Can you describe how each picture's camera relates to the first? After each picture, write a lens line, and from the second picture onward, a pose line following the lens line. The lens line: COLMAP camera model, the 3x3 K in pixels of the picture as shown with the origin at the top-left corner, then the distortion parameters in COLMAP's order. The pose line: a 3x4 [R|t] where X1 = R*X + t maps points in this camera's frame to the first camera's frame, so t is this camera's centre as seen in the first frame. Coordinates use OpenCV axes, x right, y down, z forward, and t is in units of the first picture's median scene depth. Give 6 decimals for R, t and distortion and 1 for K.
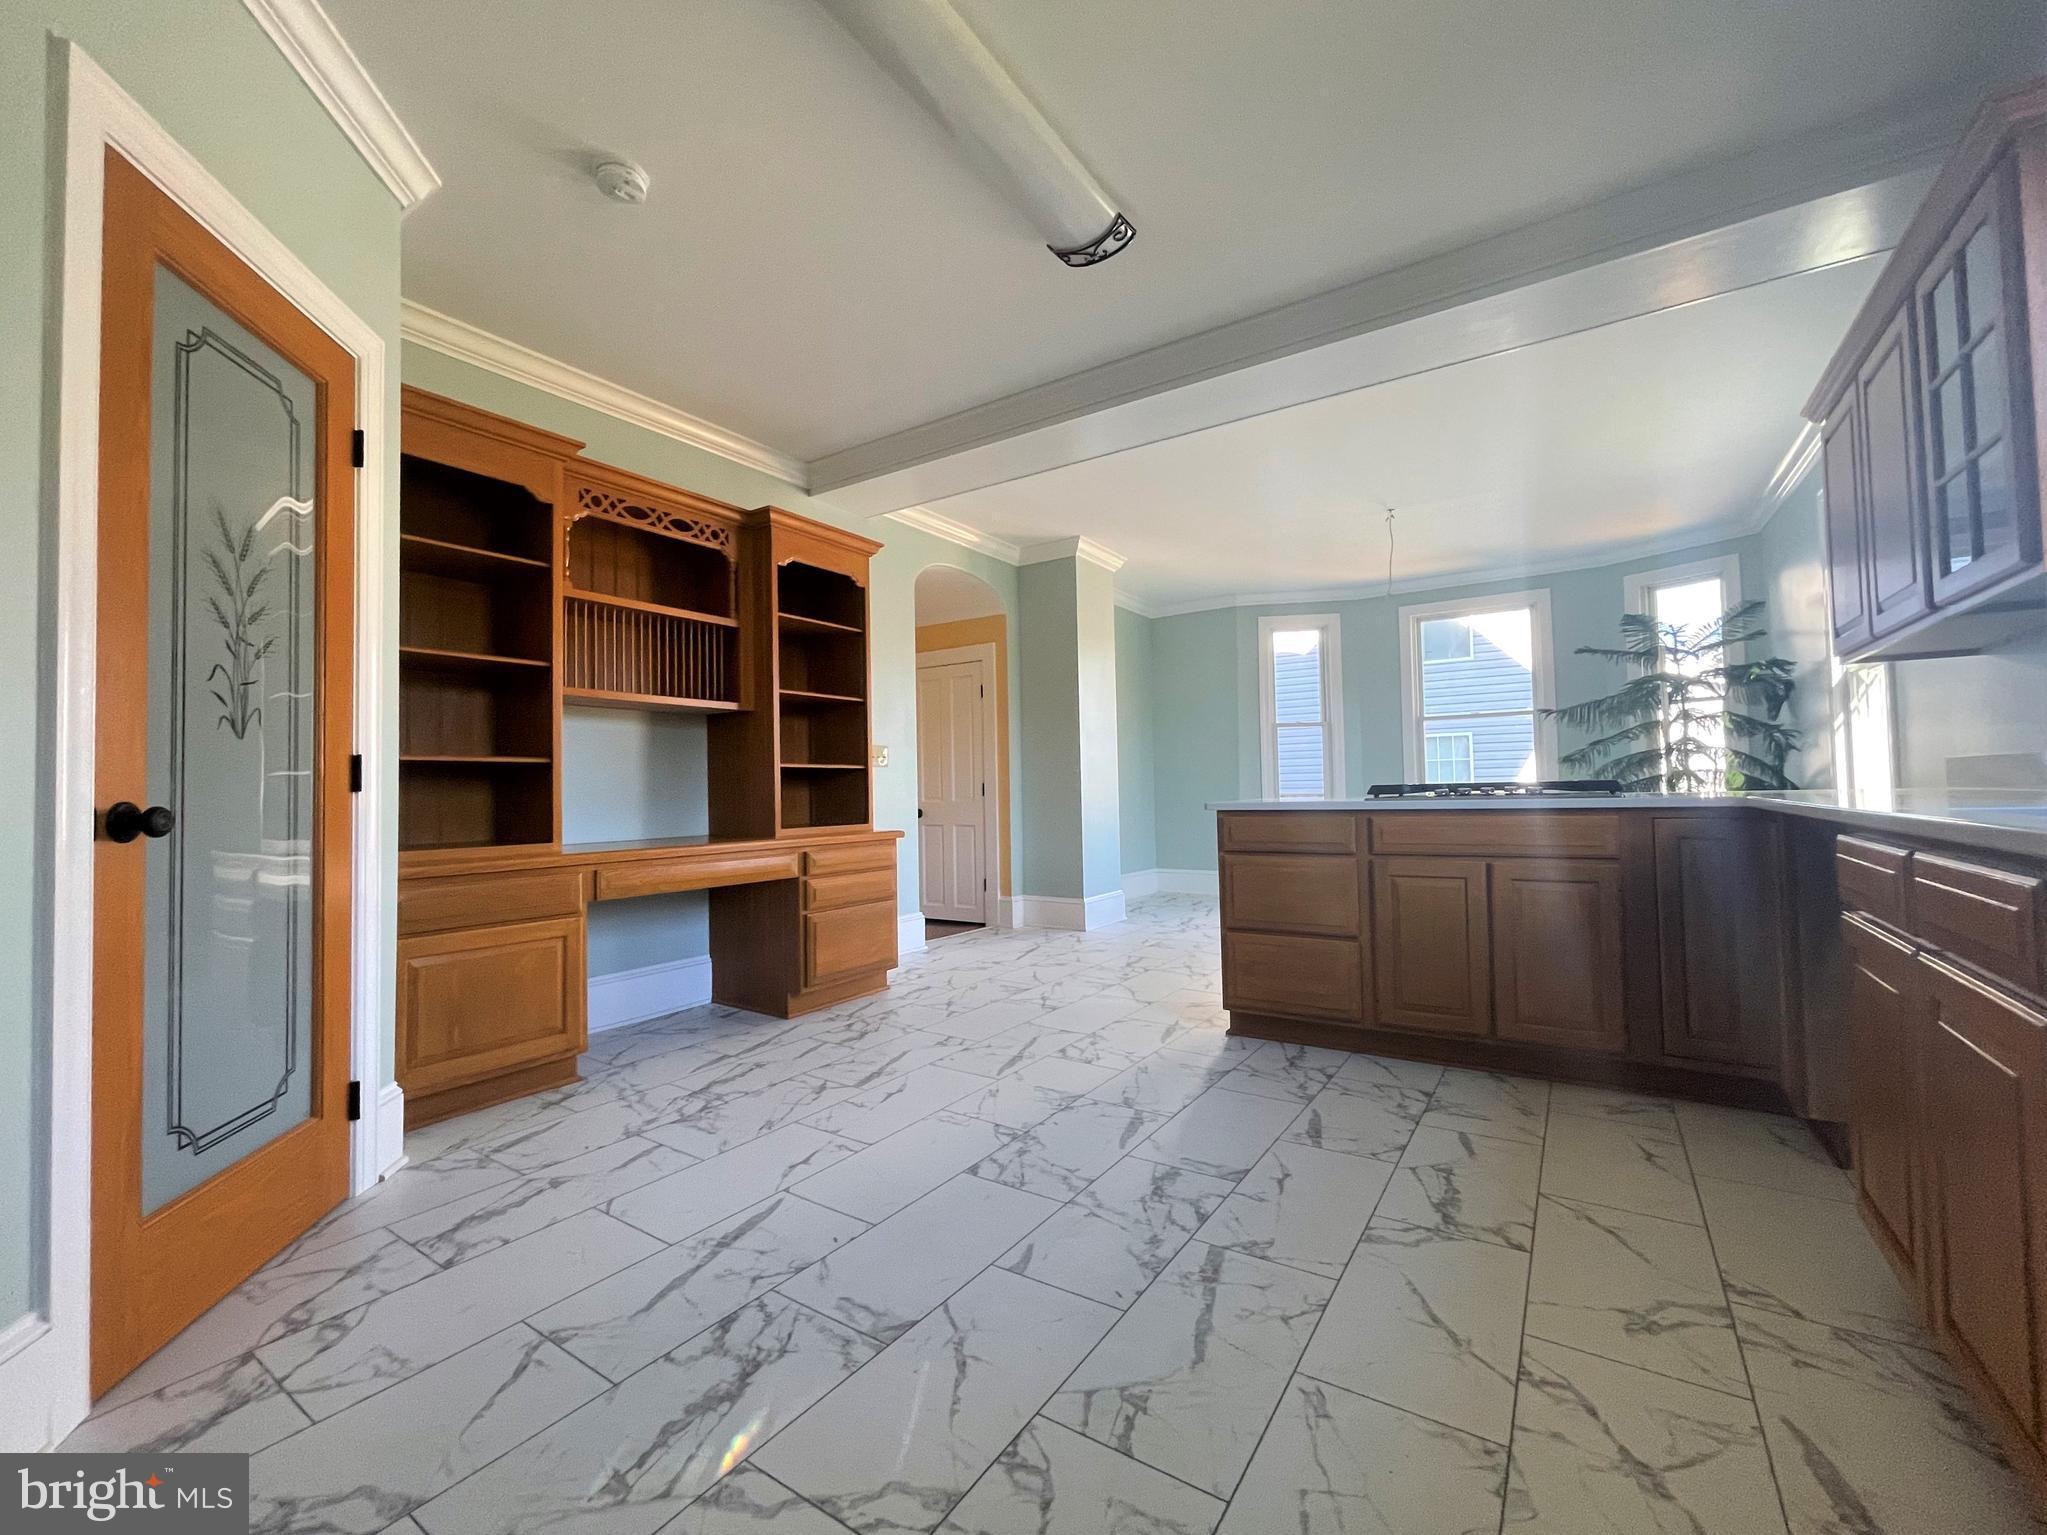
lens RADIAL K [[841.4, 0, 1026.7], [0, 841.4, 762.4], [0, 0, 1]] dist [-0.002785, -0.000214]
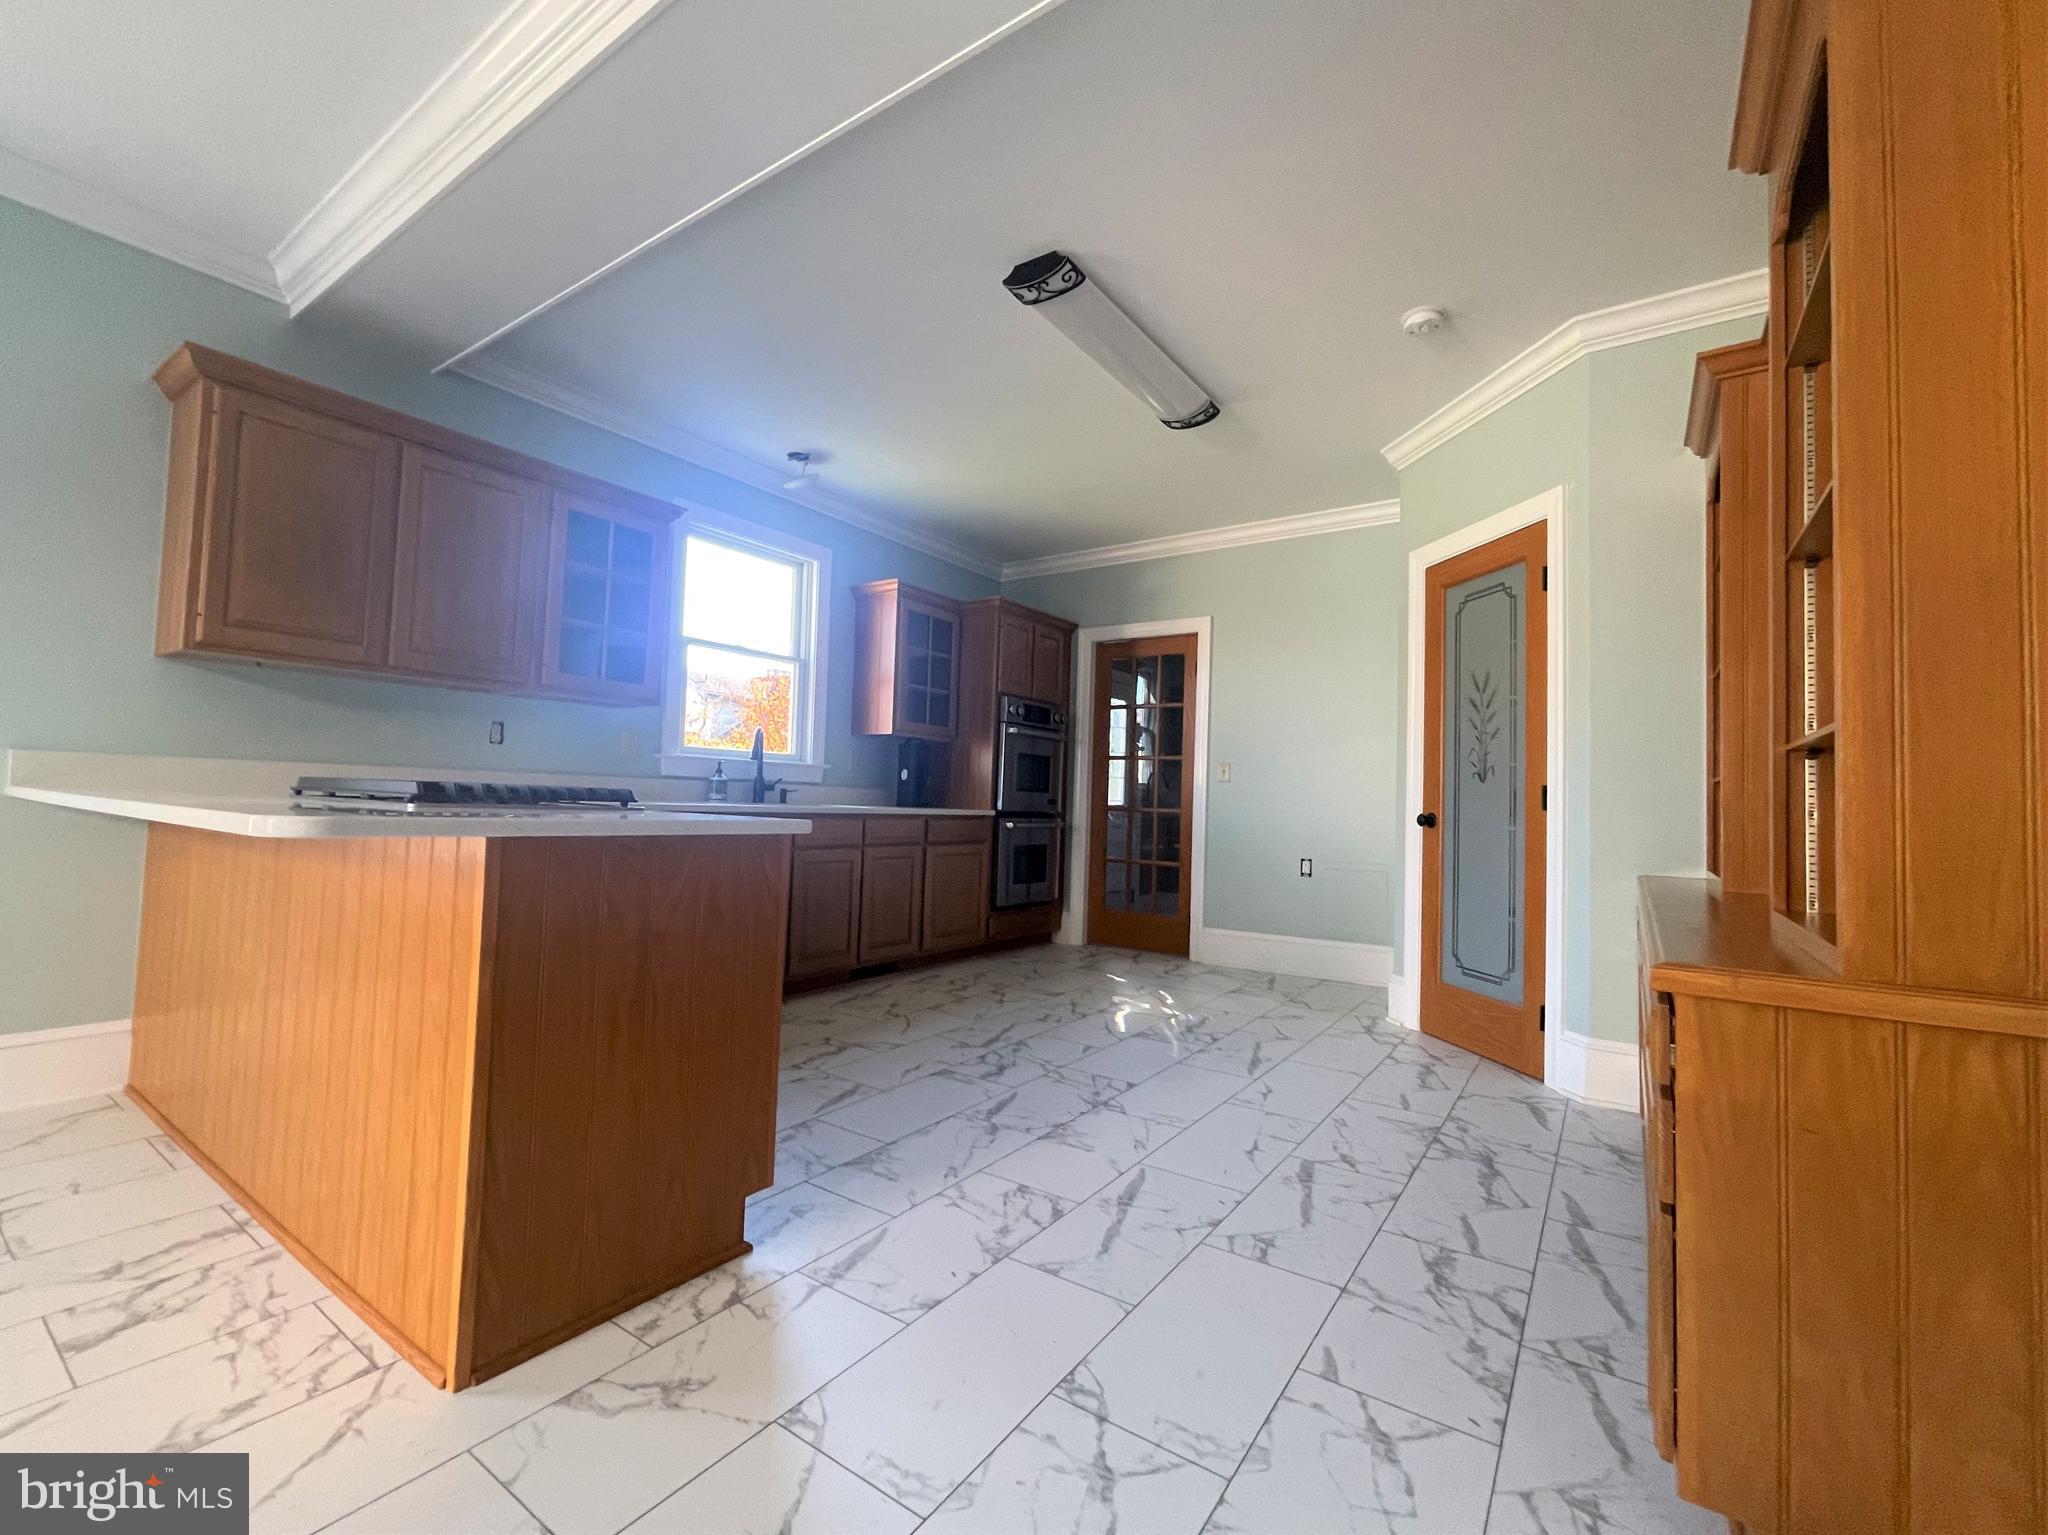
lens RADIAL K [[841.8, 0, 1020.7], [0, 841.8, 768.3], [0, 0, 1]] dist [-0.002785, -0.000214]
pose [[-0.999543, -0.011956, 0.027769, 0.072545], [-0.014011, 0.997082, -0.075035, 0.072446], [-0.026791, -0.075390, -0.996794, 2.117796]]
